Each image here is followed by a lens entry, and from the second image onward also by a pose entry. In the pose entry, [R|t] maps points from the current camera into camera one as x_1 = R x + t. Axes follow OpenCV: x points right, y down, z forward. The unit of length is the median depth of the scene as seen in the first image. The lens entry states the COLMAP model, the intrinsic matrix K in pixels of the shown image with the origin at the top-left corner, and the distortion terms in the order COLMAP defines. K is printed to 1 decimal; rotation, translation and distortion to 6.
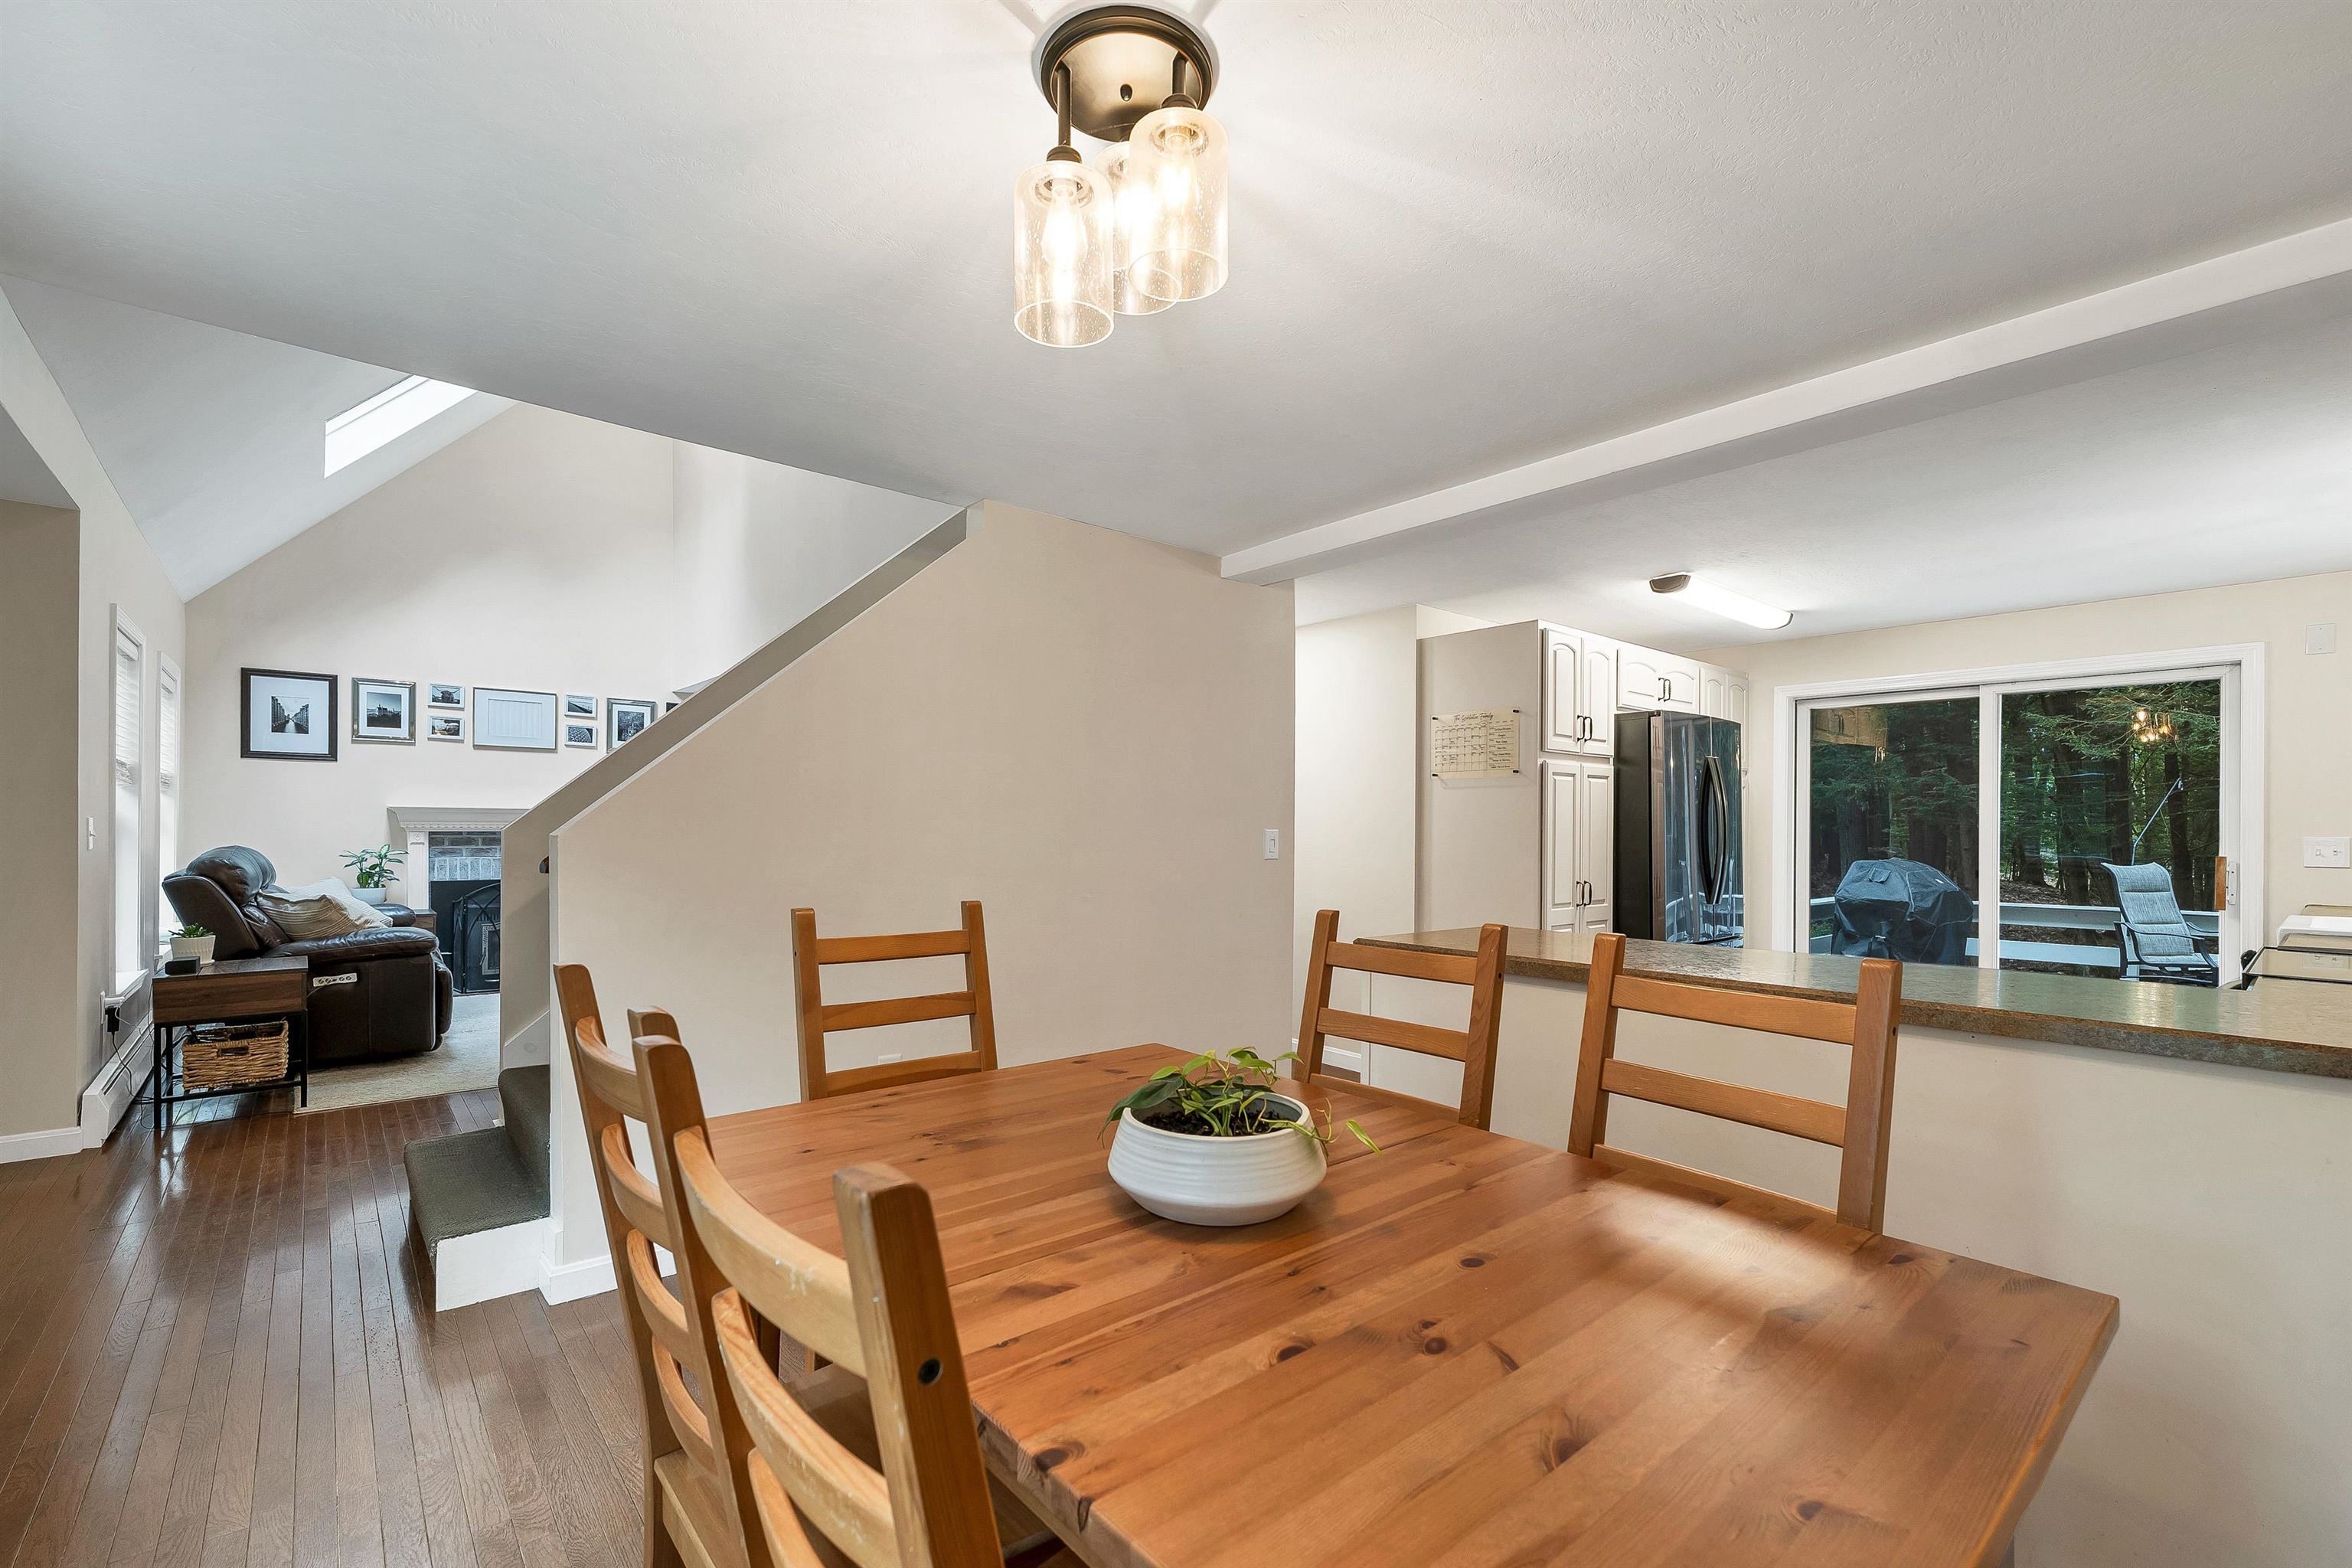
lens RADIAL K [[1010.0, 0, 1160.3], [0, 1010.0, 827.5], [0, 0, 1]] dist [-0.000671, 0.000044]
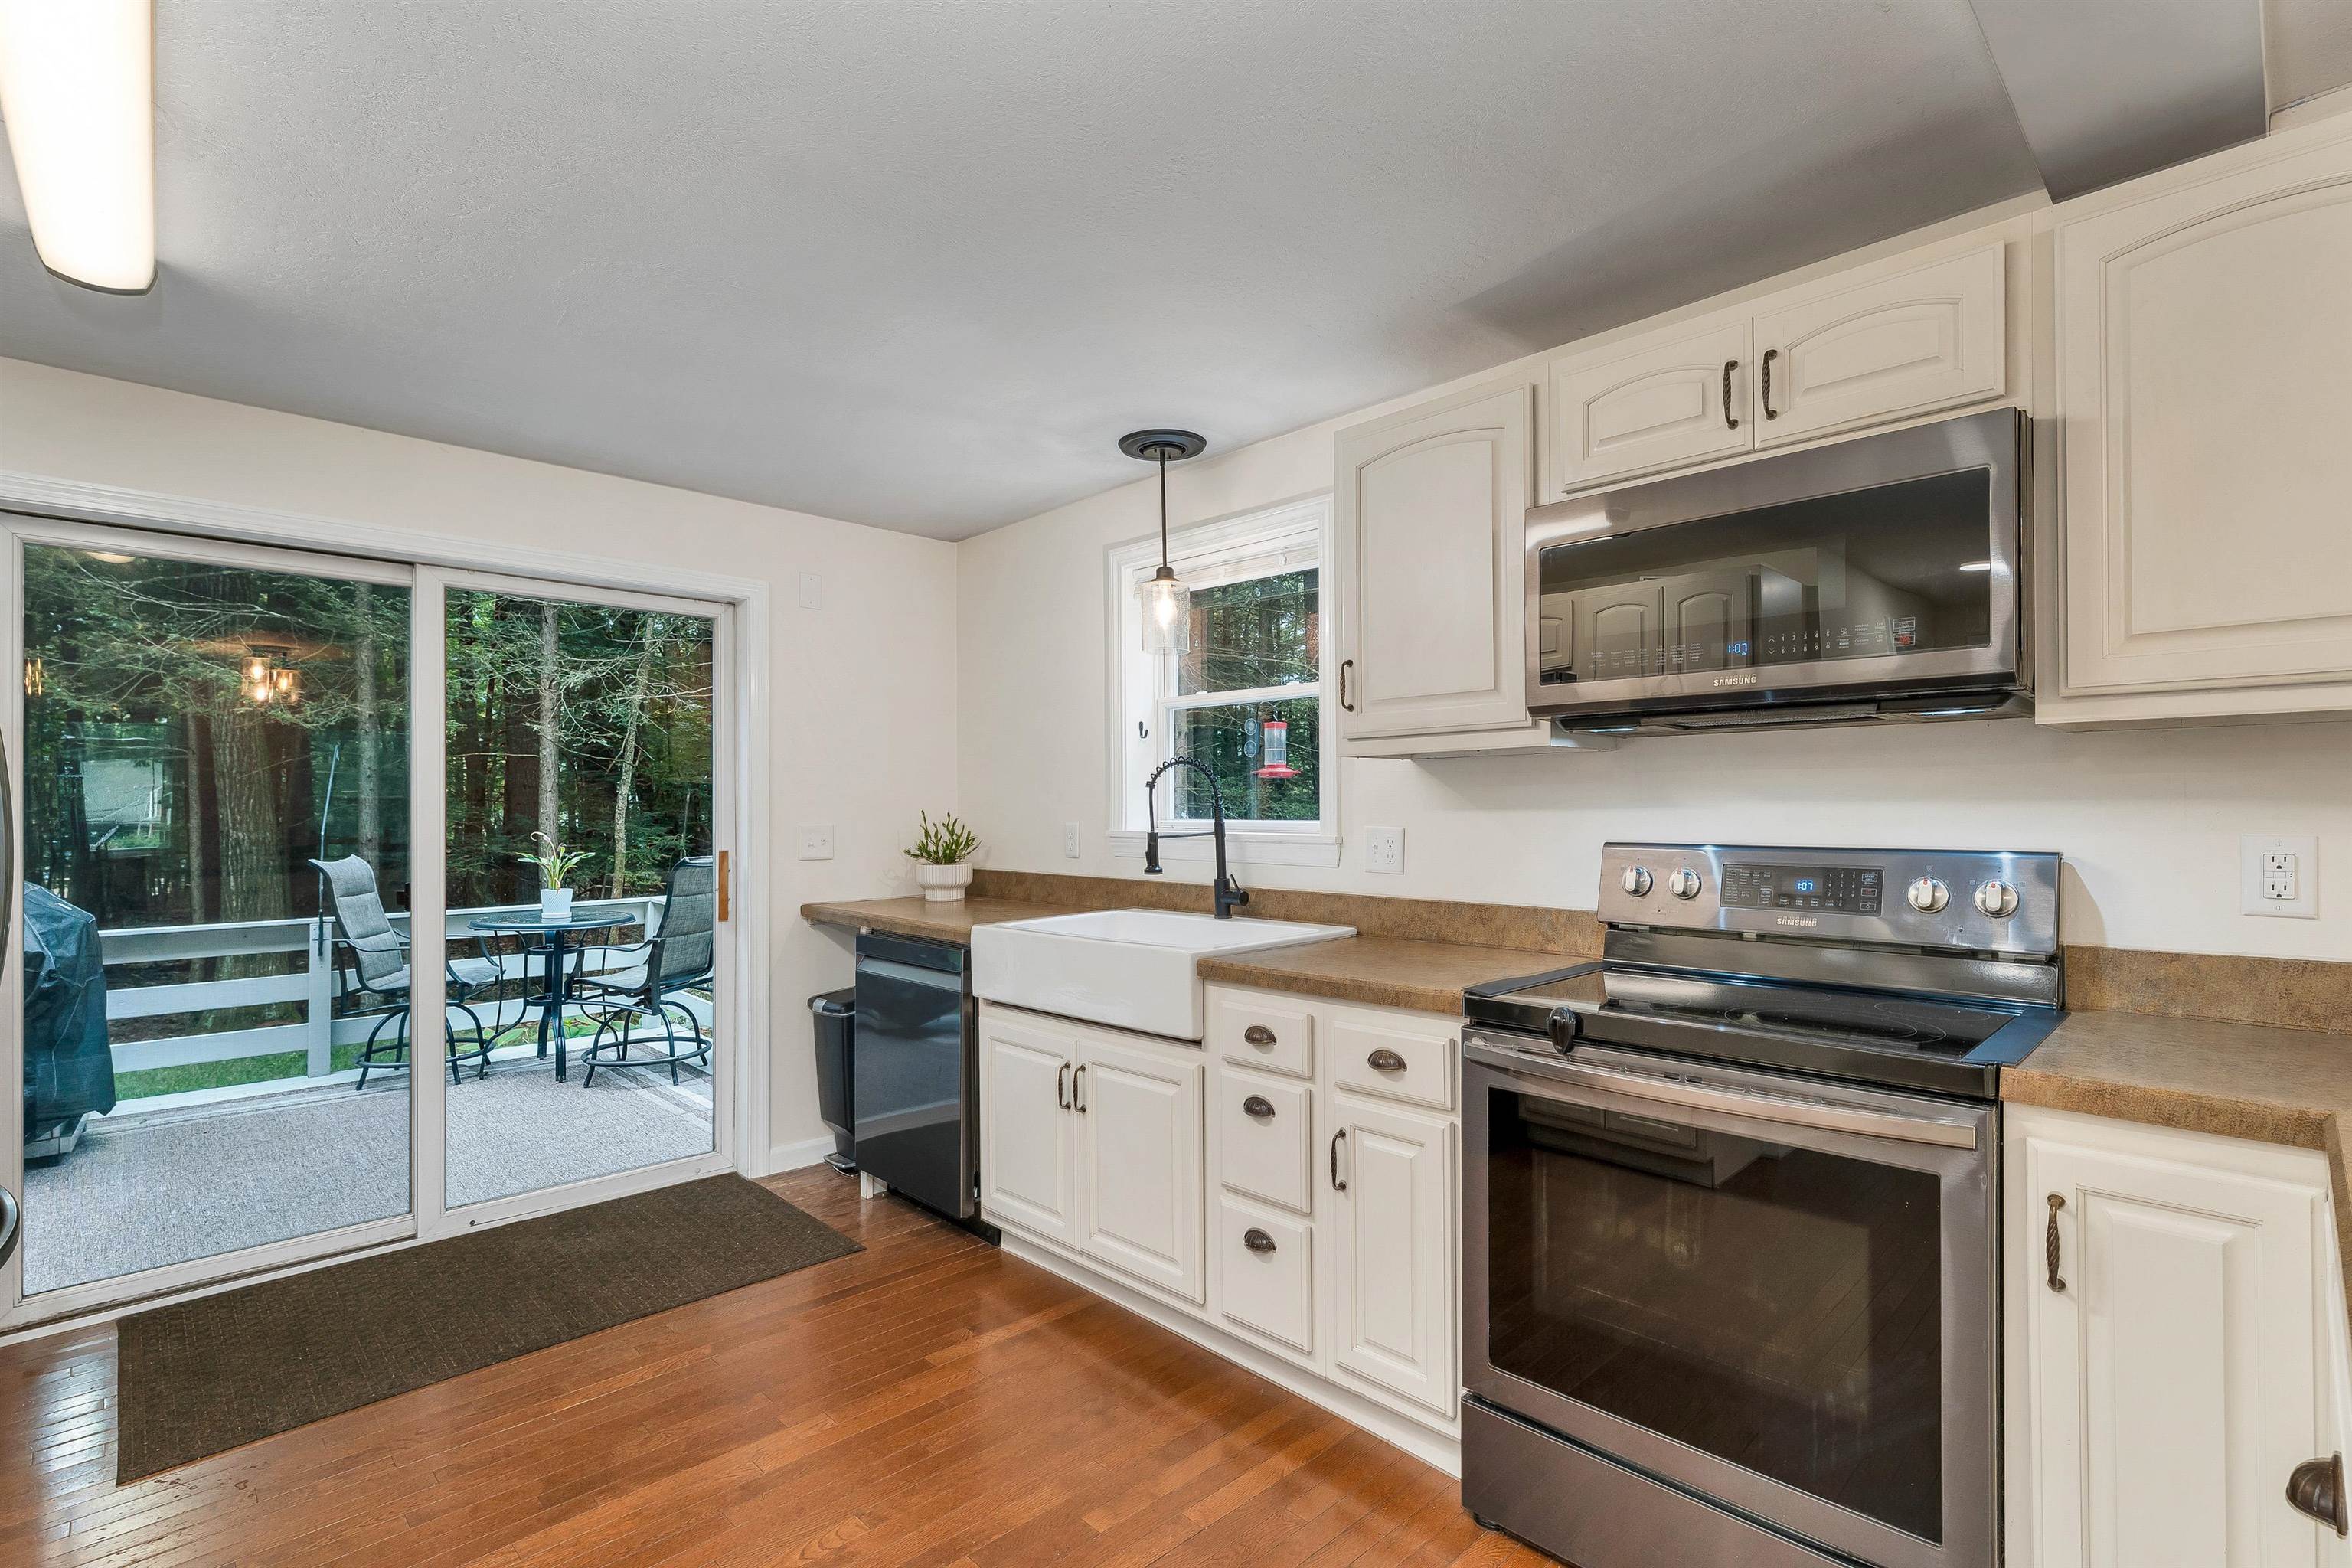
lens RADIAL K [[1079.4, 0, 1172.4], [0, 1079.4, 806.7], [0, 0, 1]] dist [0.001451, 0.000011]
pose [[-0.067078, -0.006250, 0.997728, 0.179782], [0.002821, 0.999975, 0.006453, -0.007551], [-0.997744, 0.003248, -0.067058, 0.613343]]
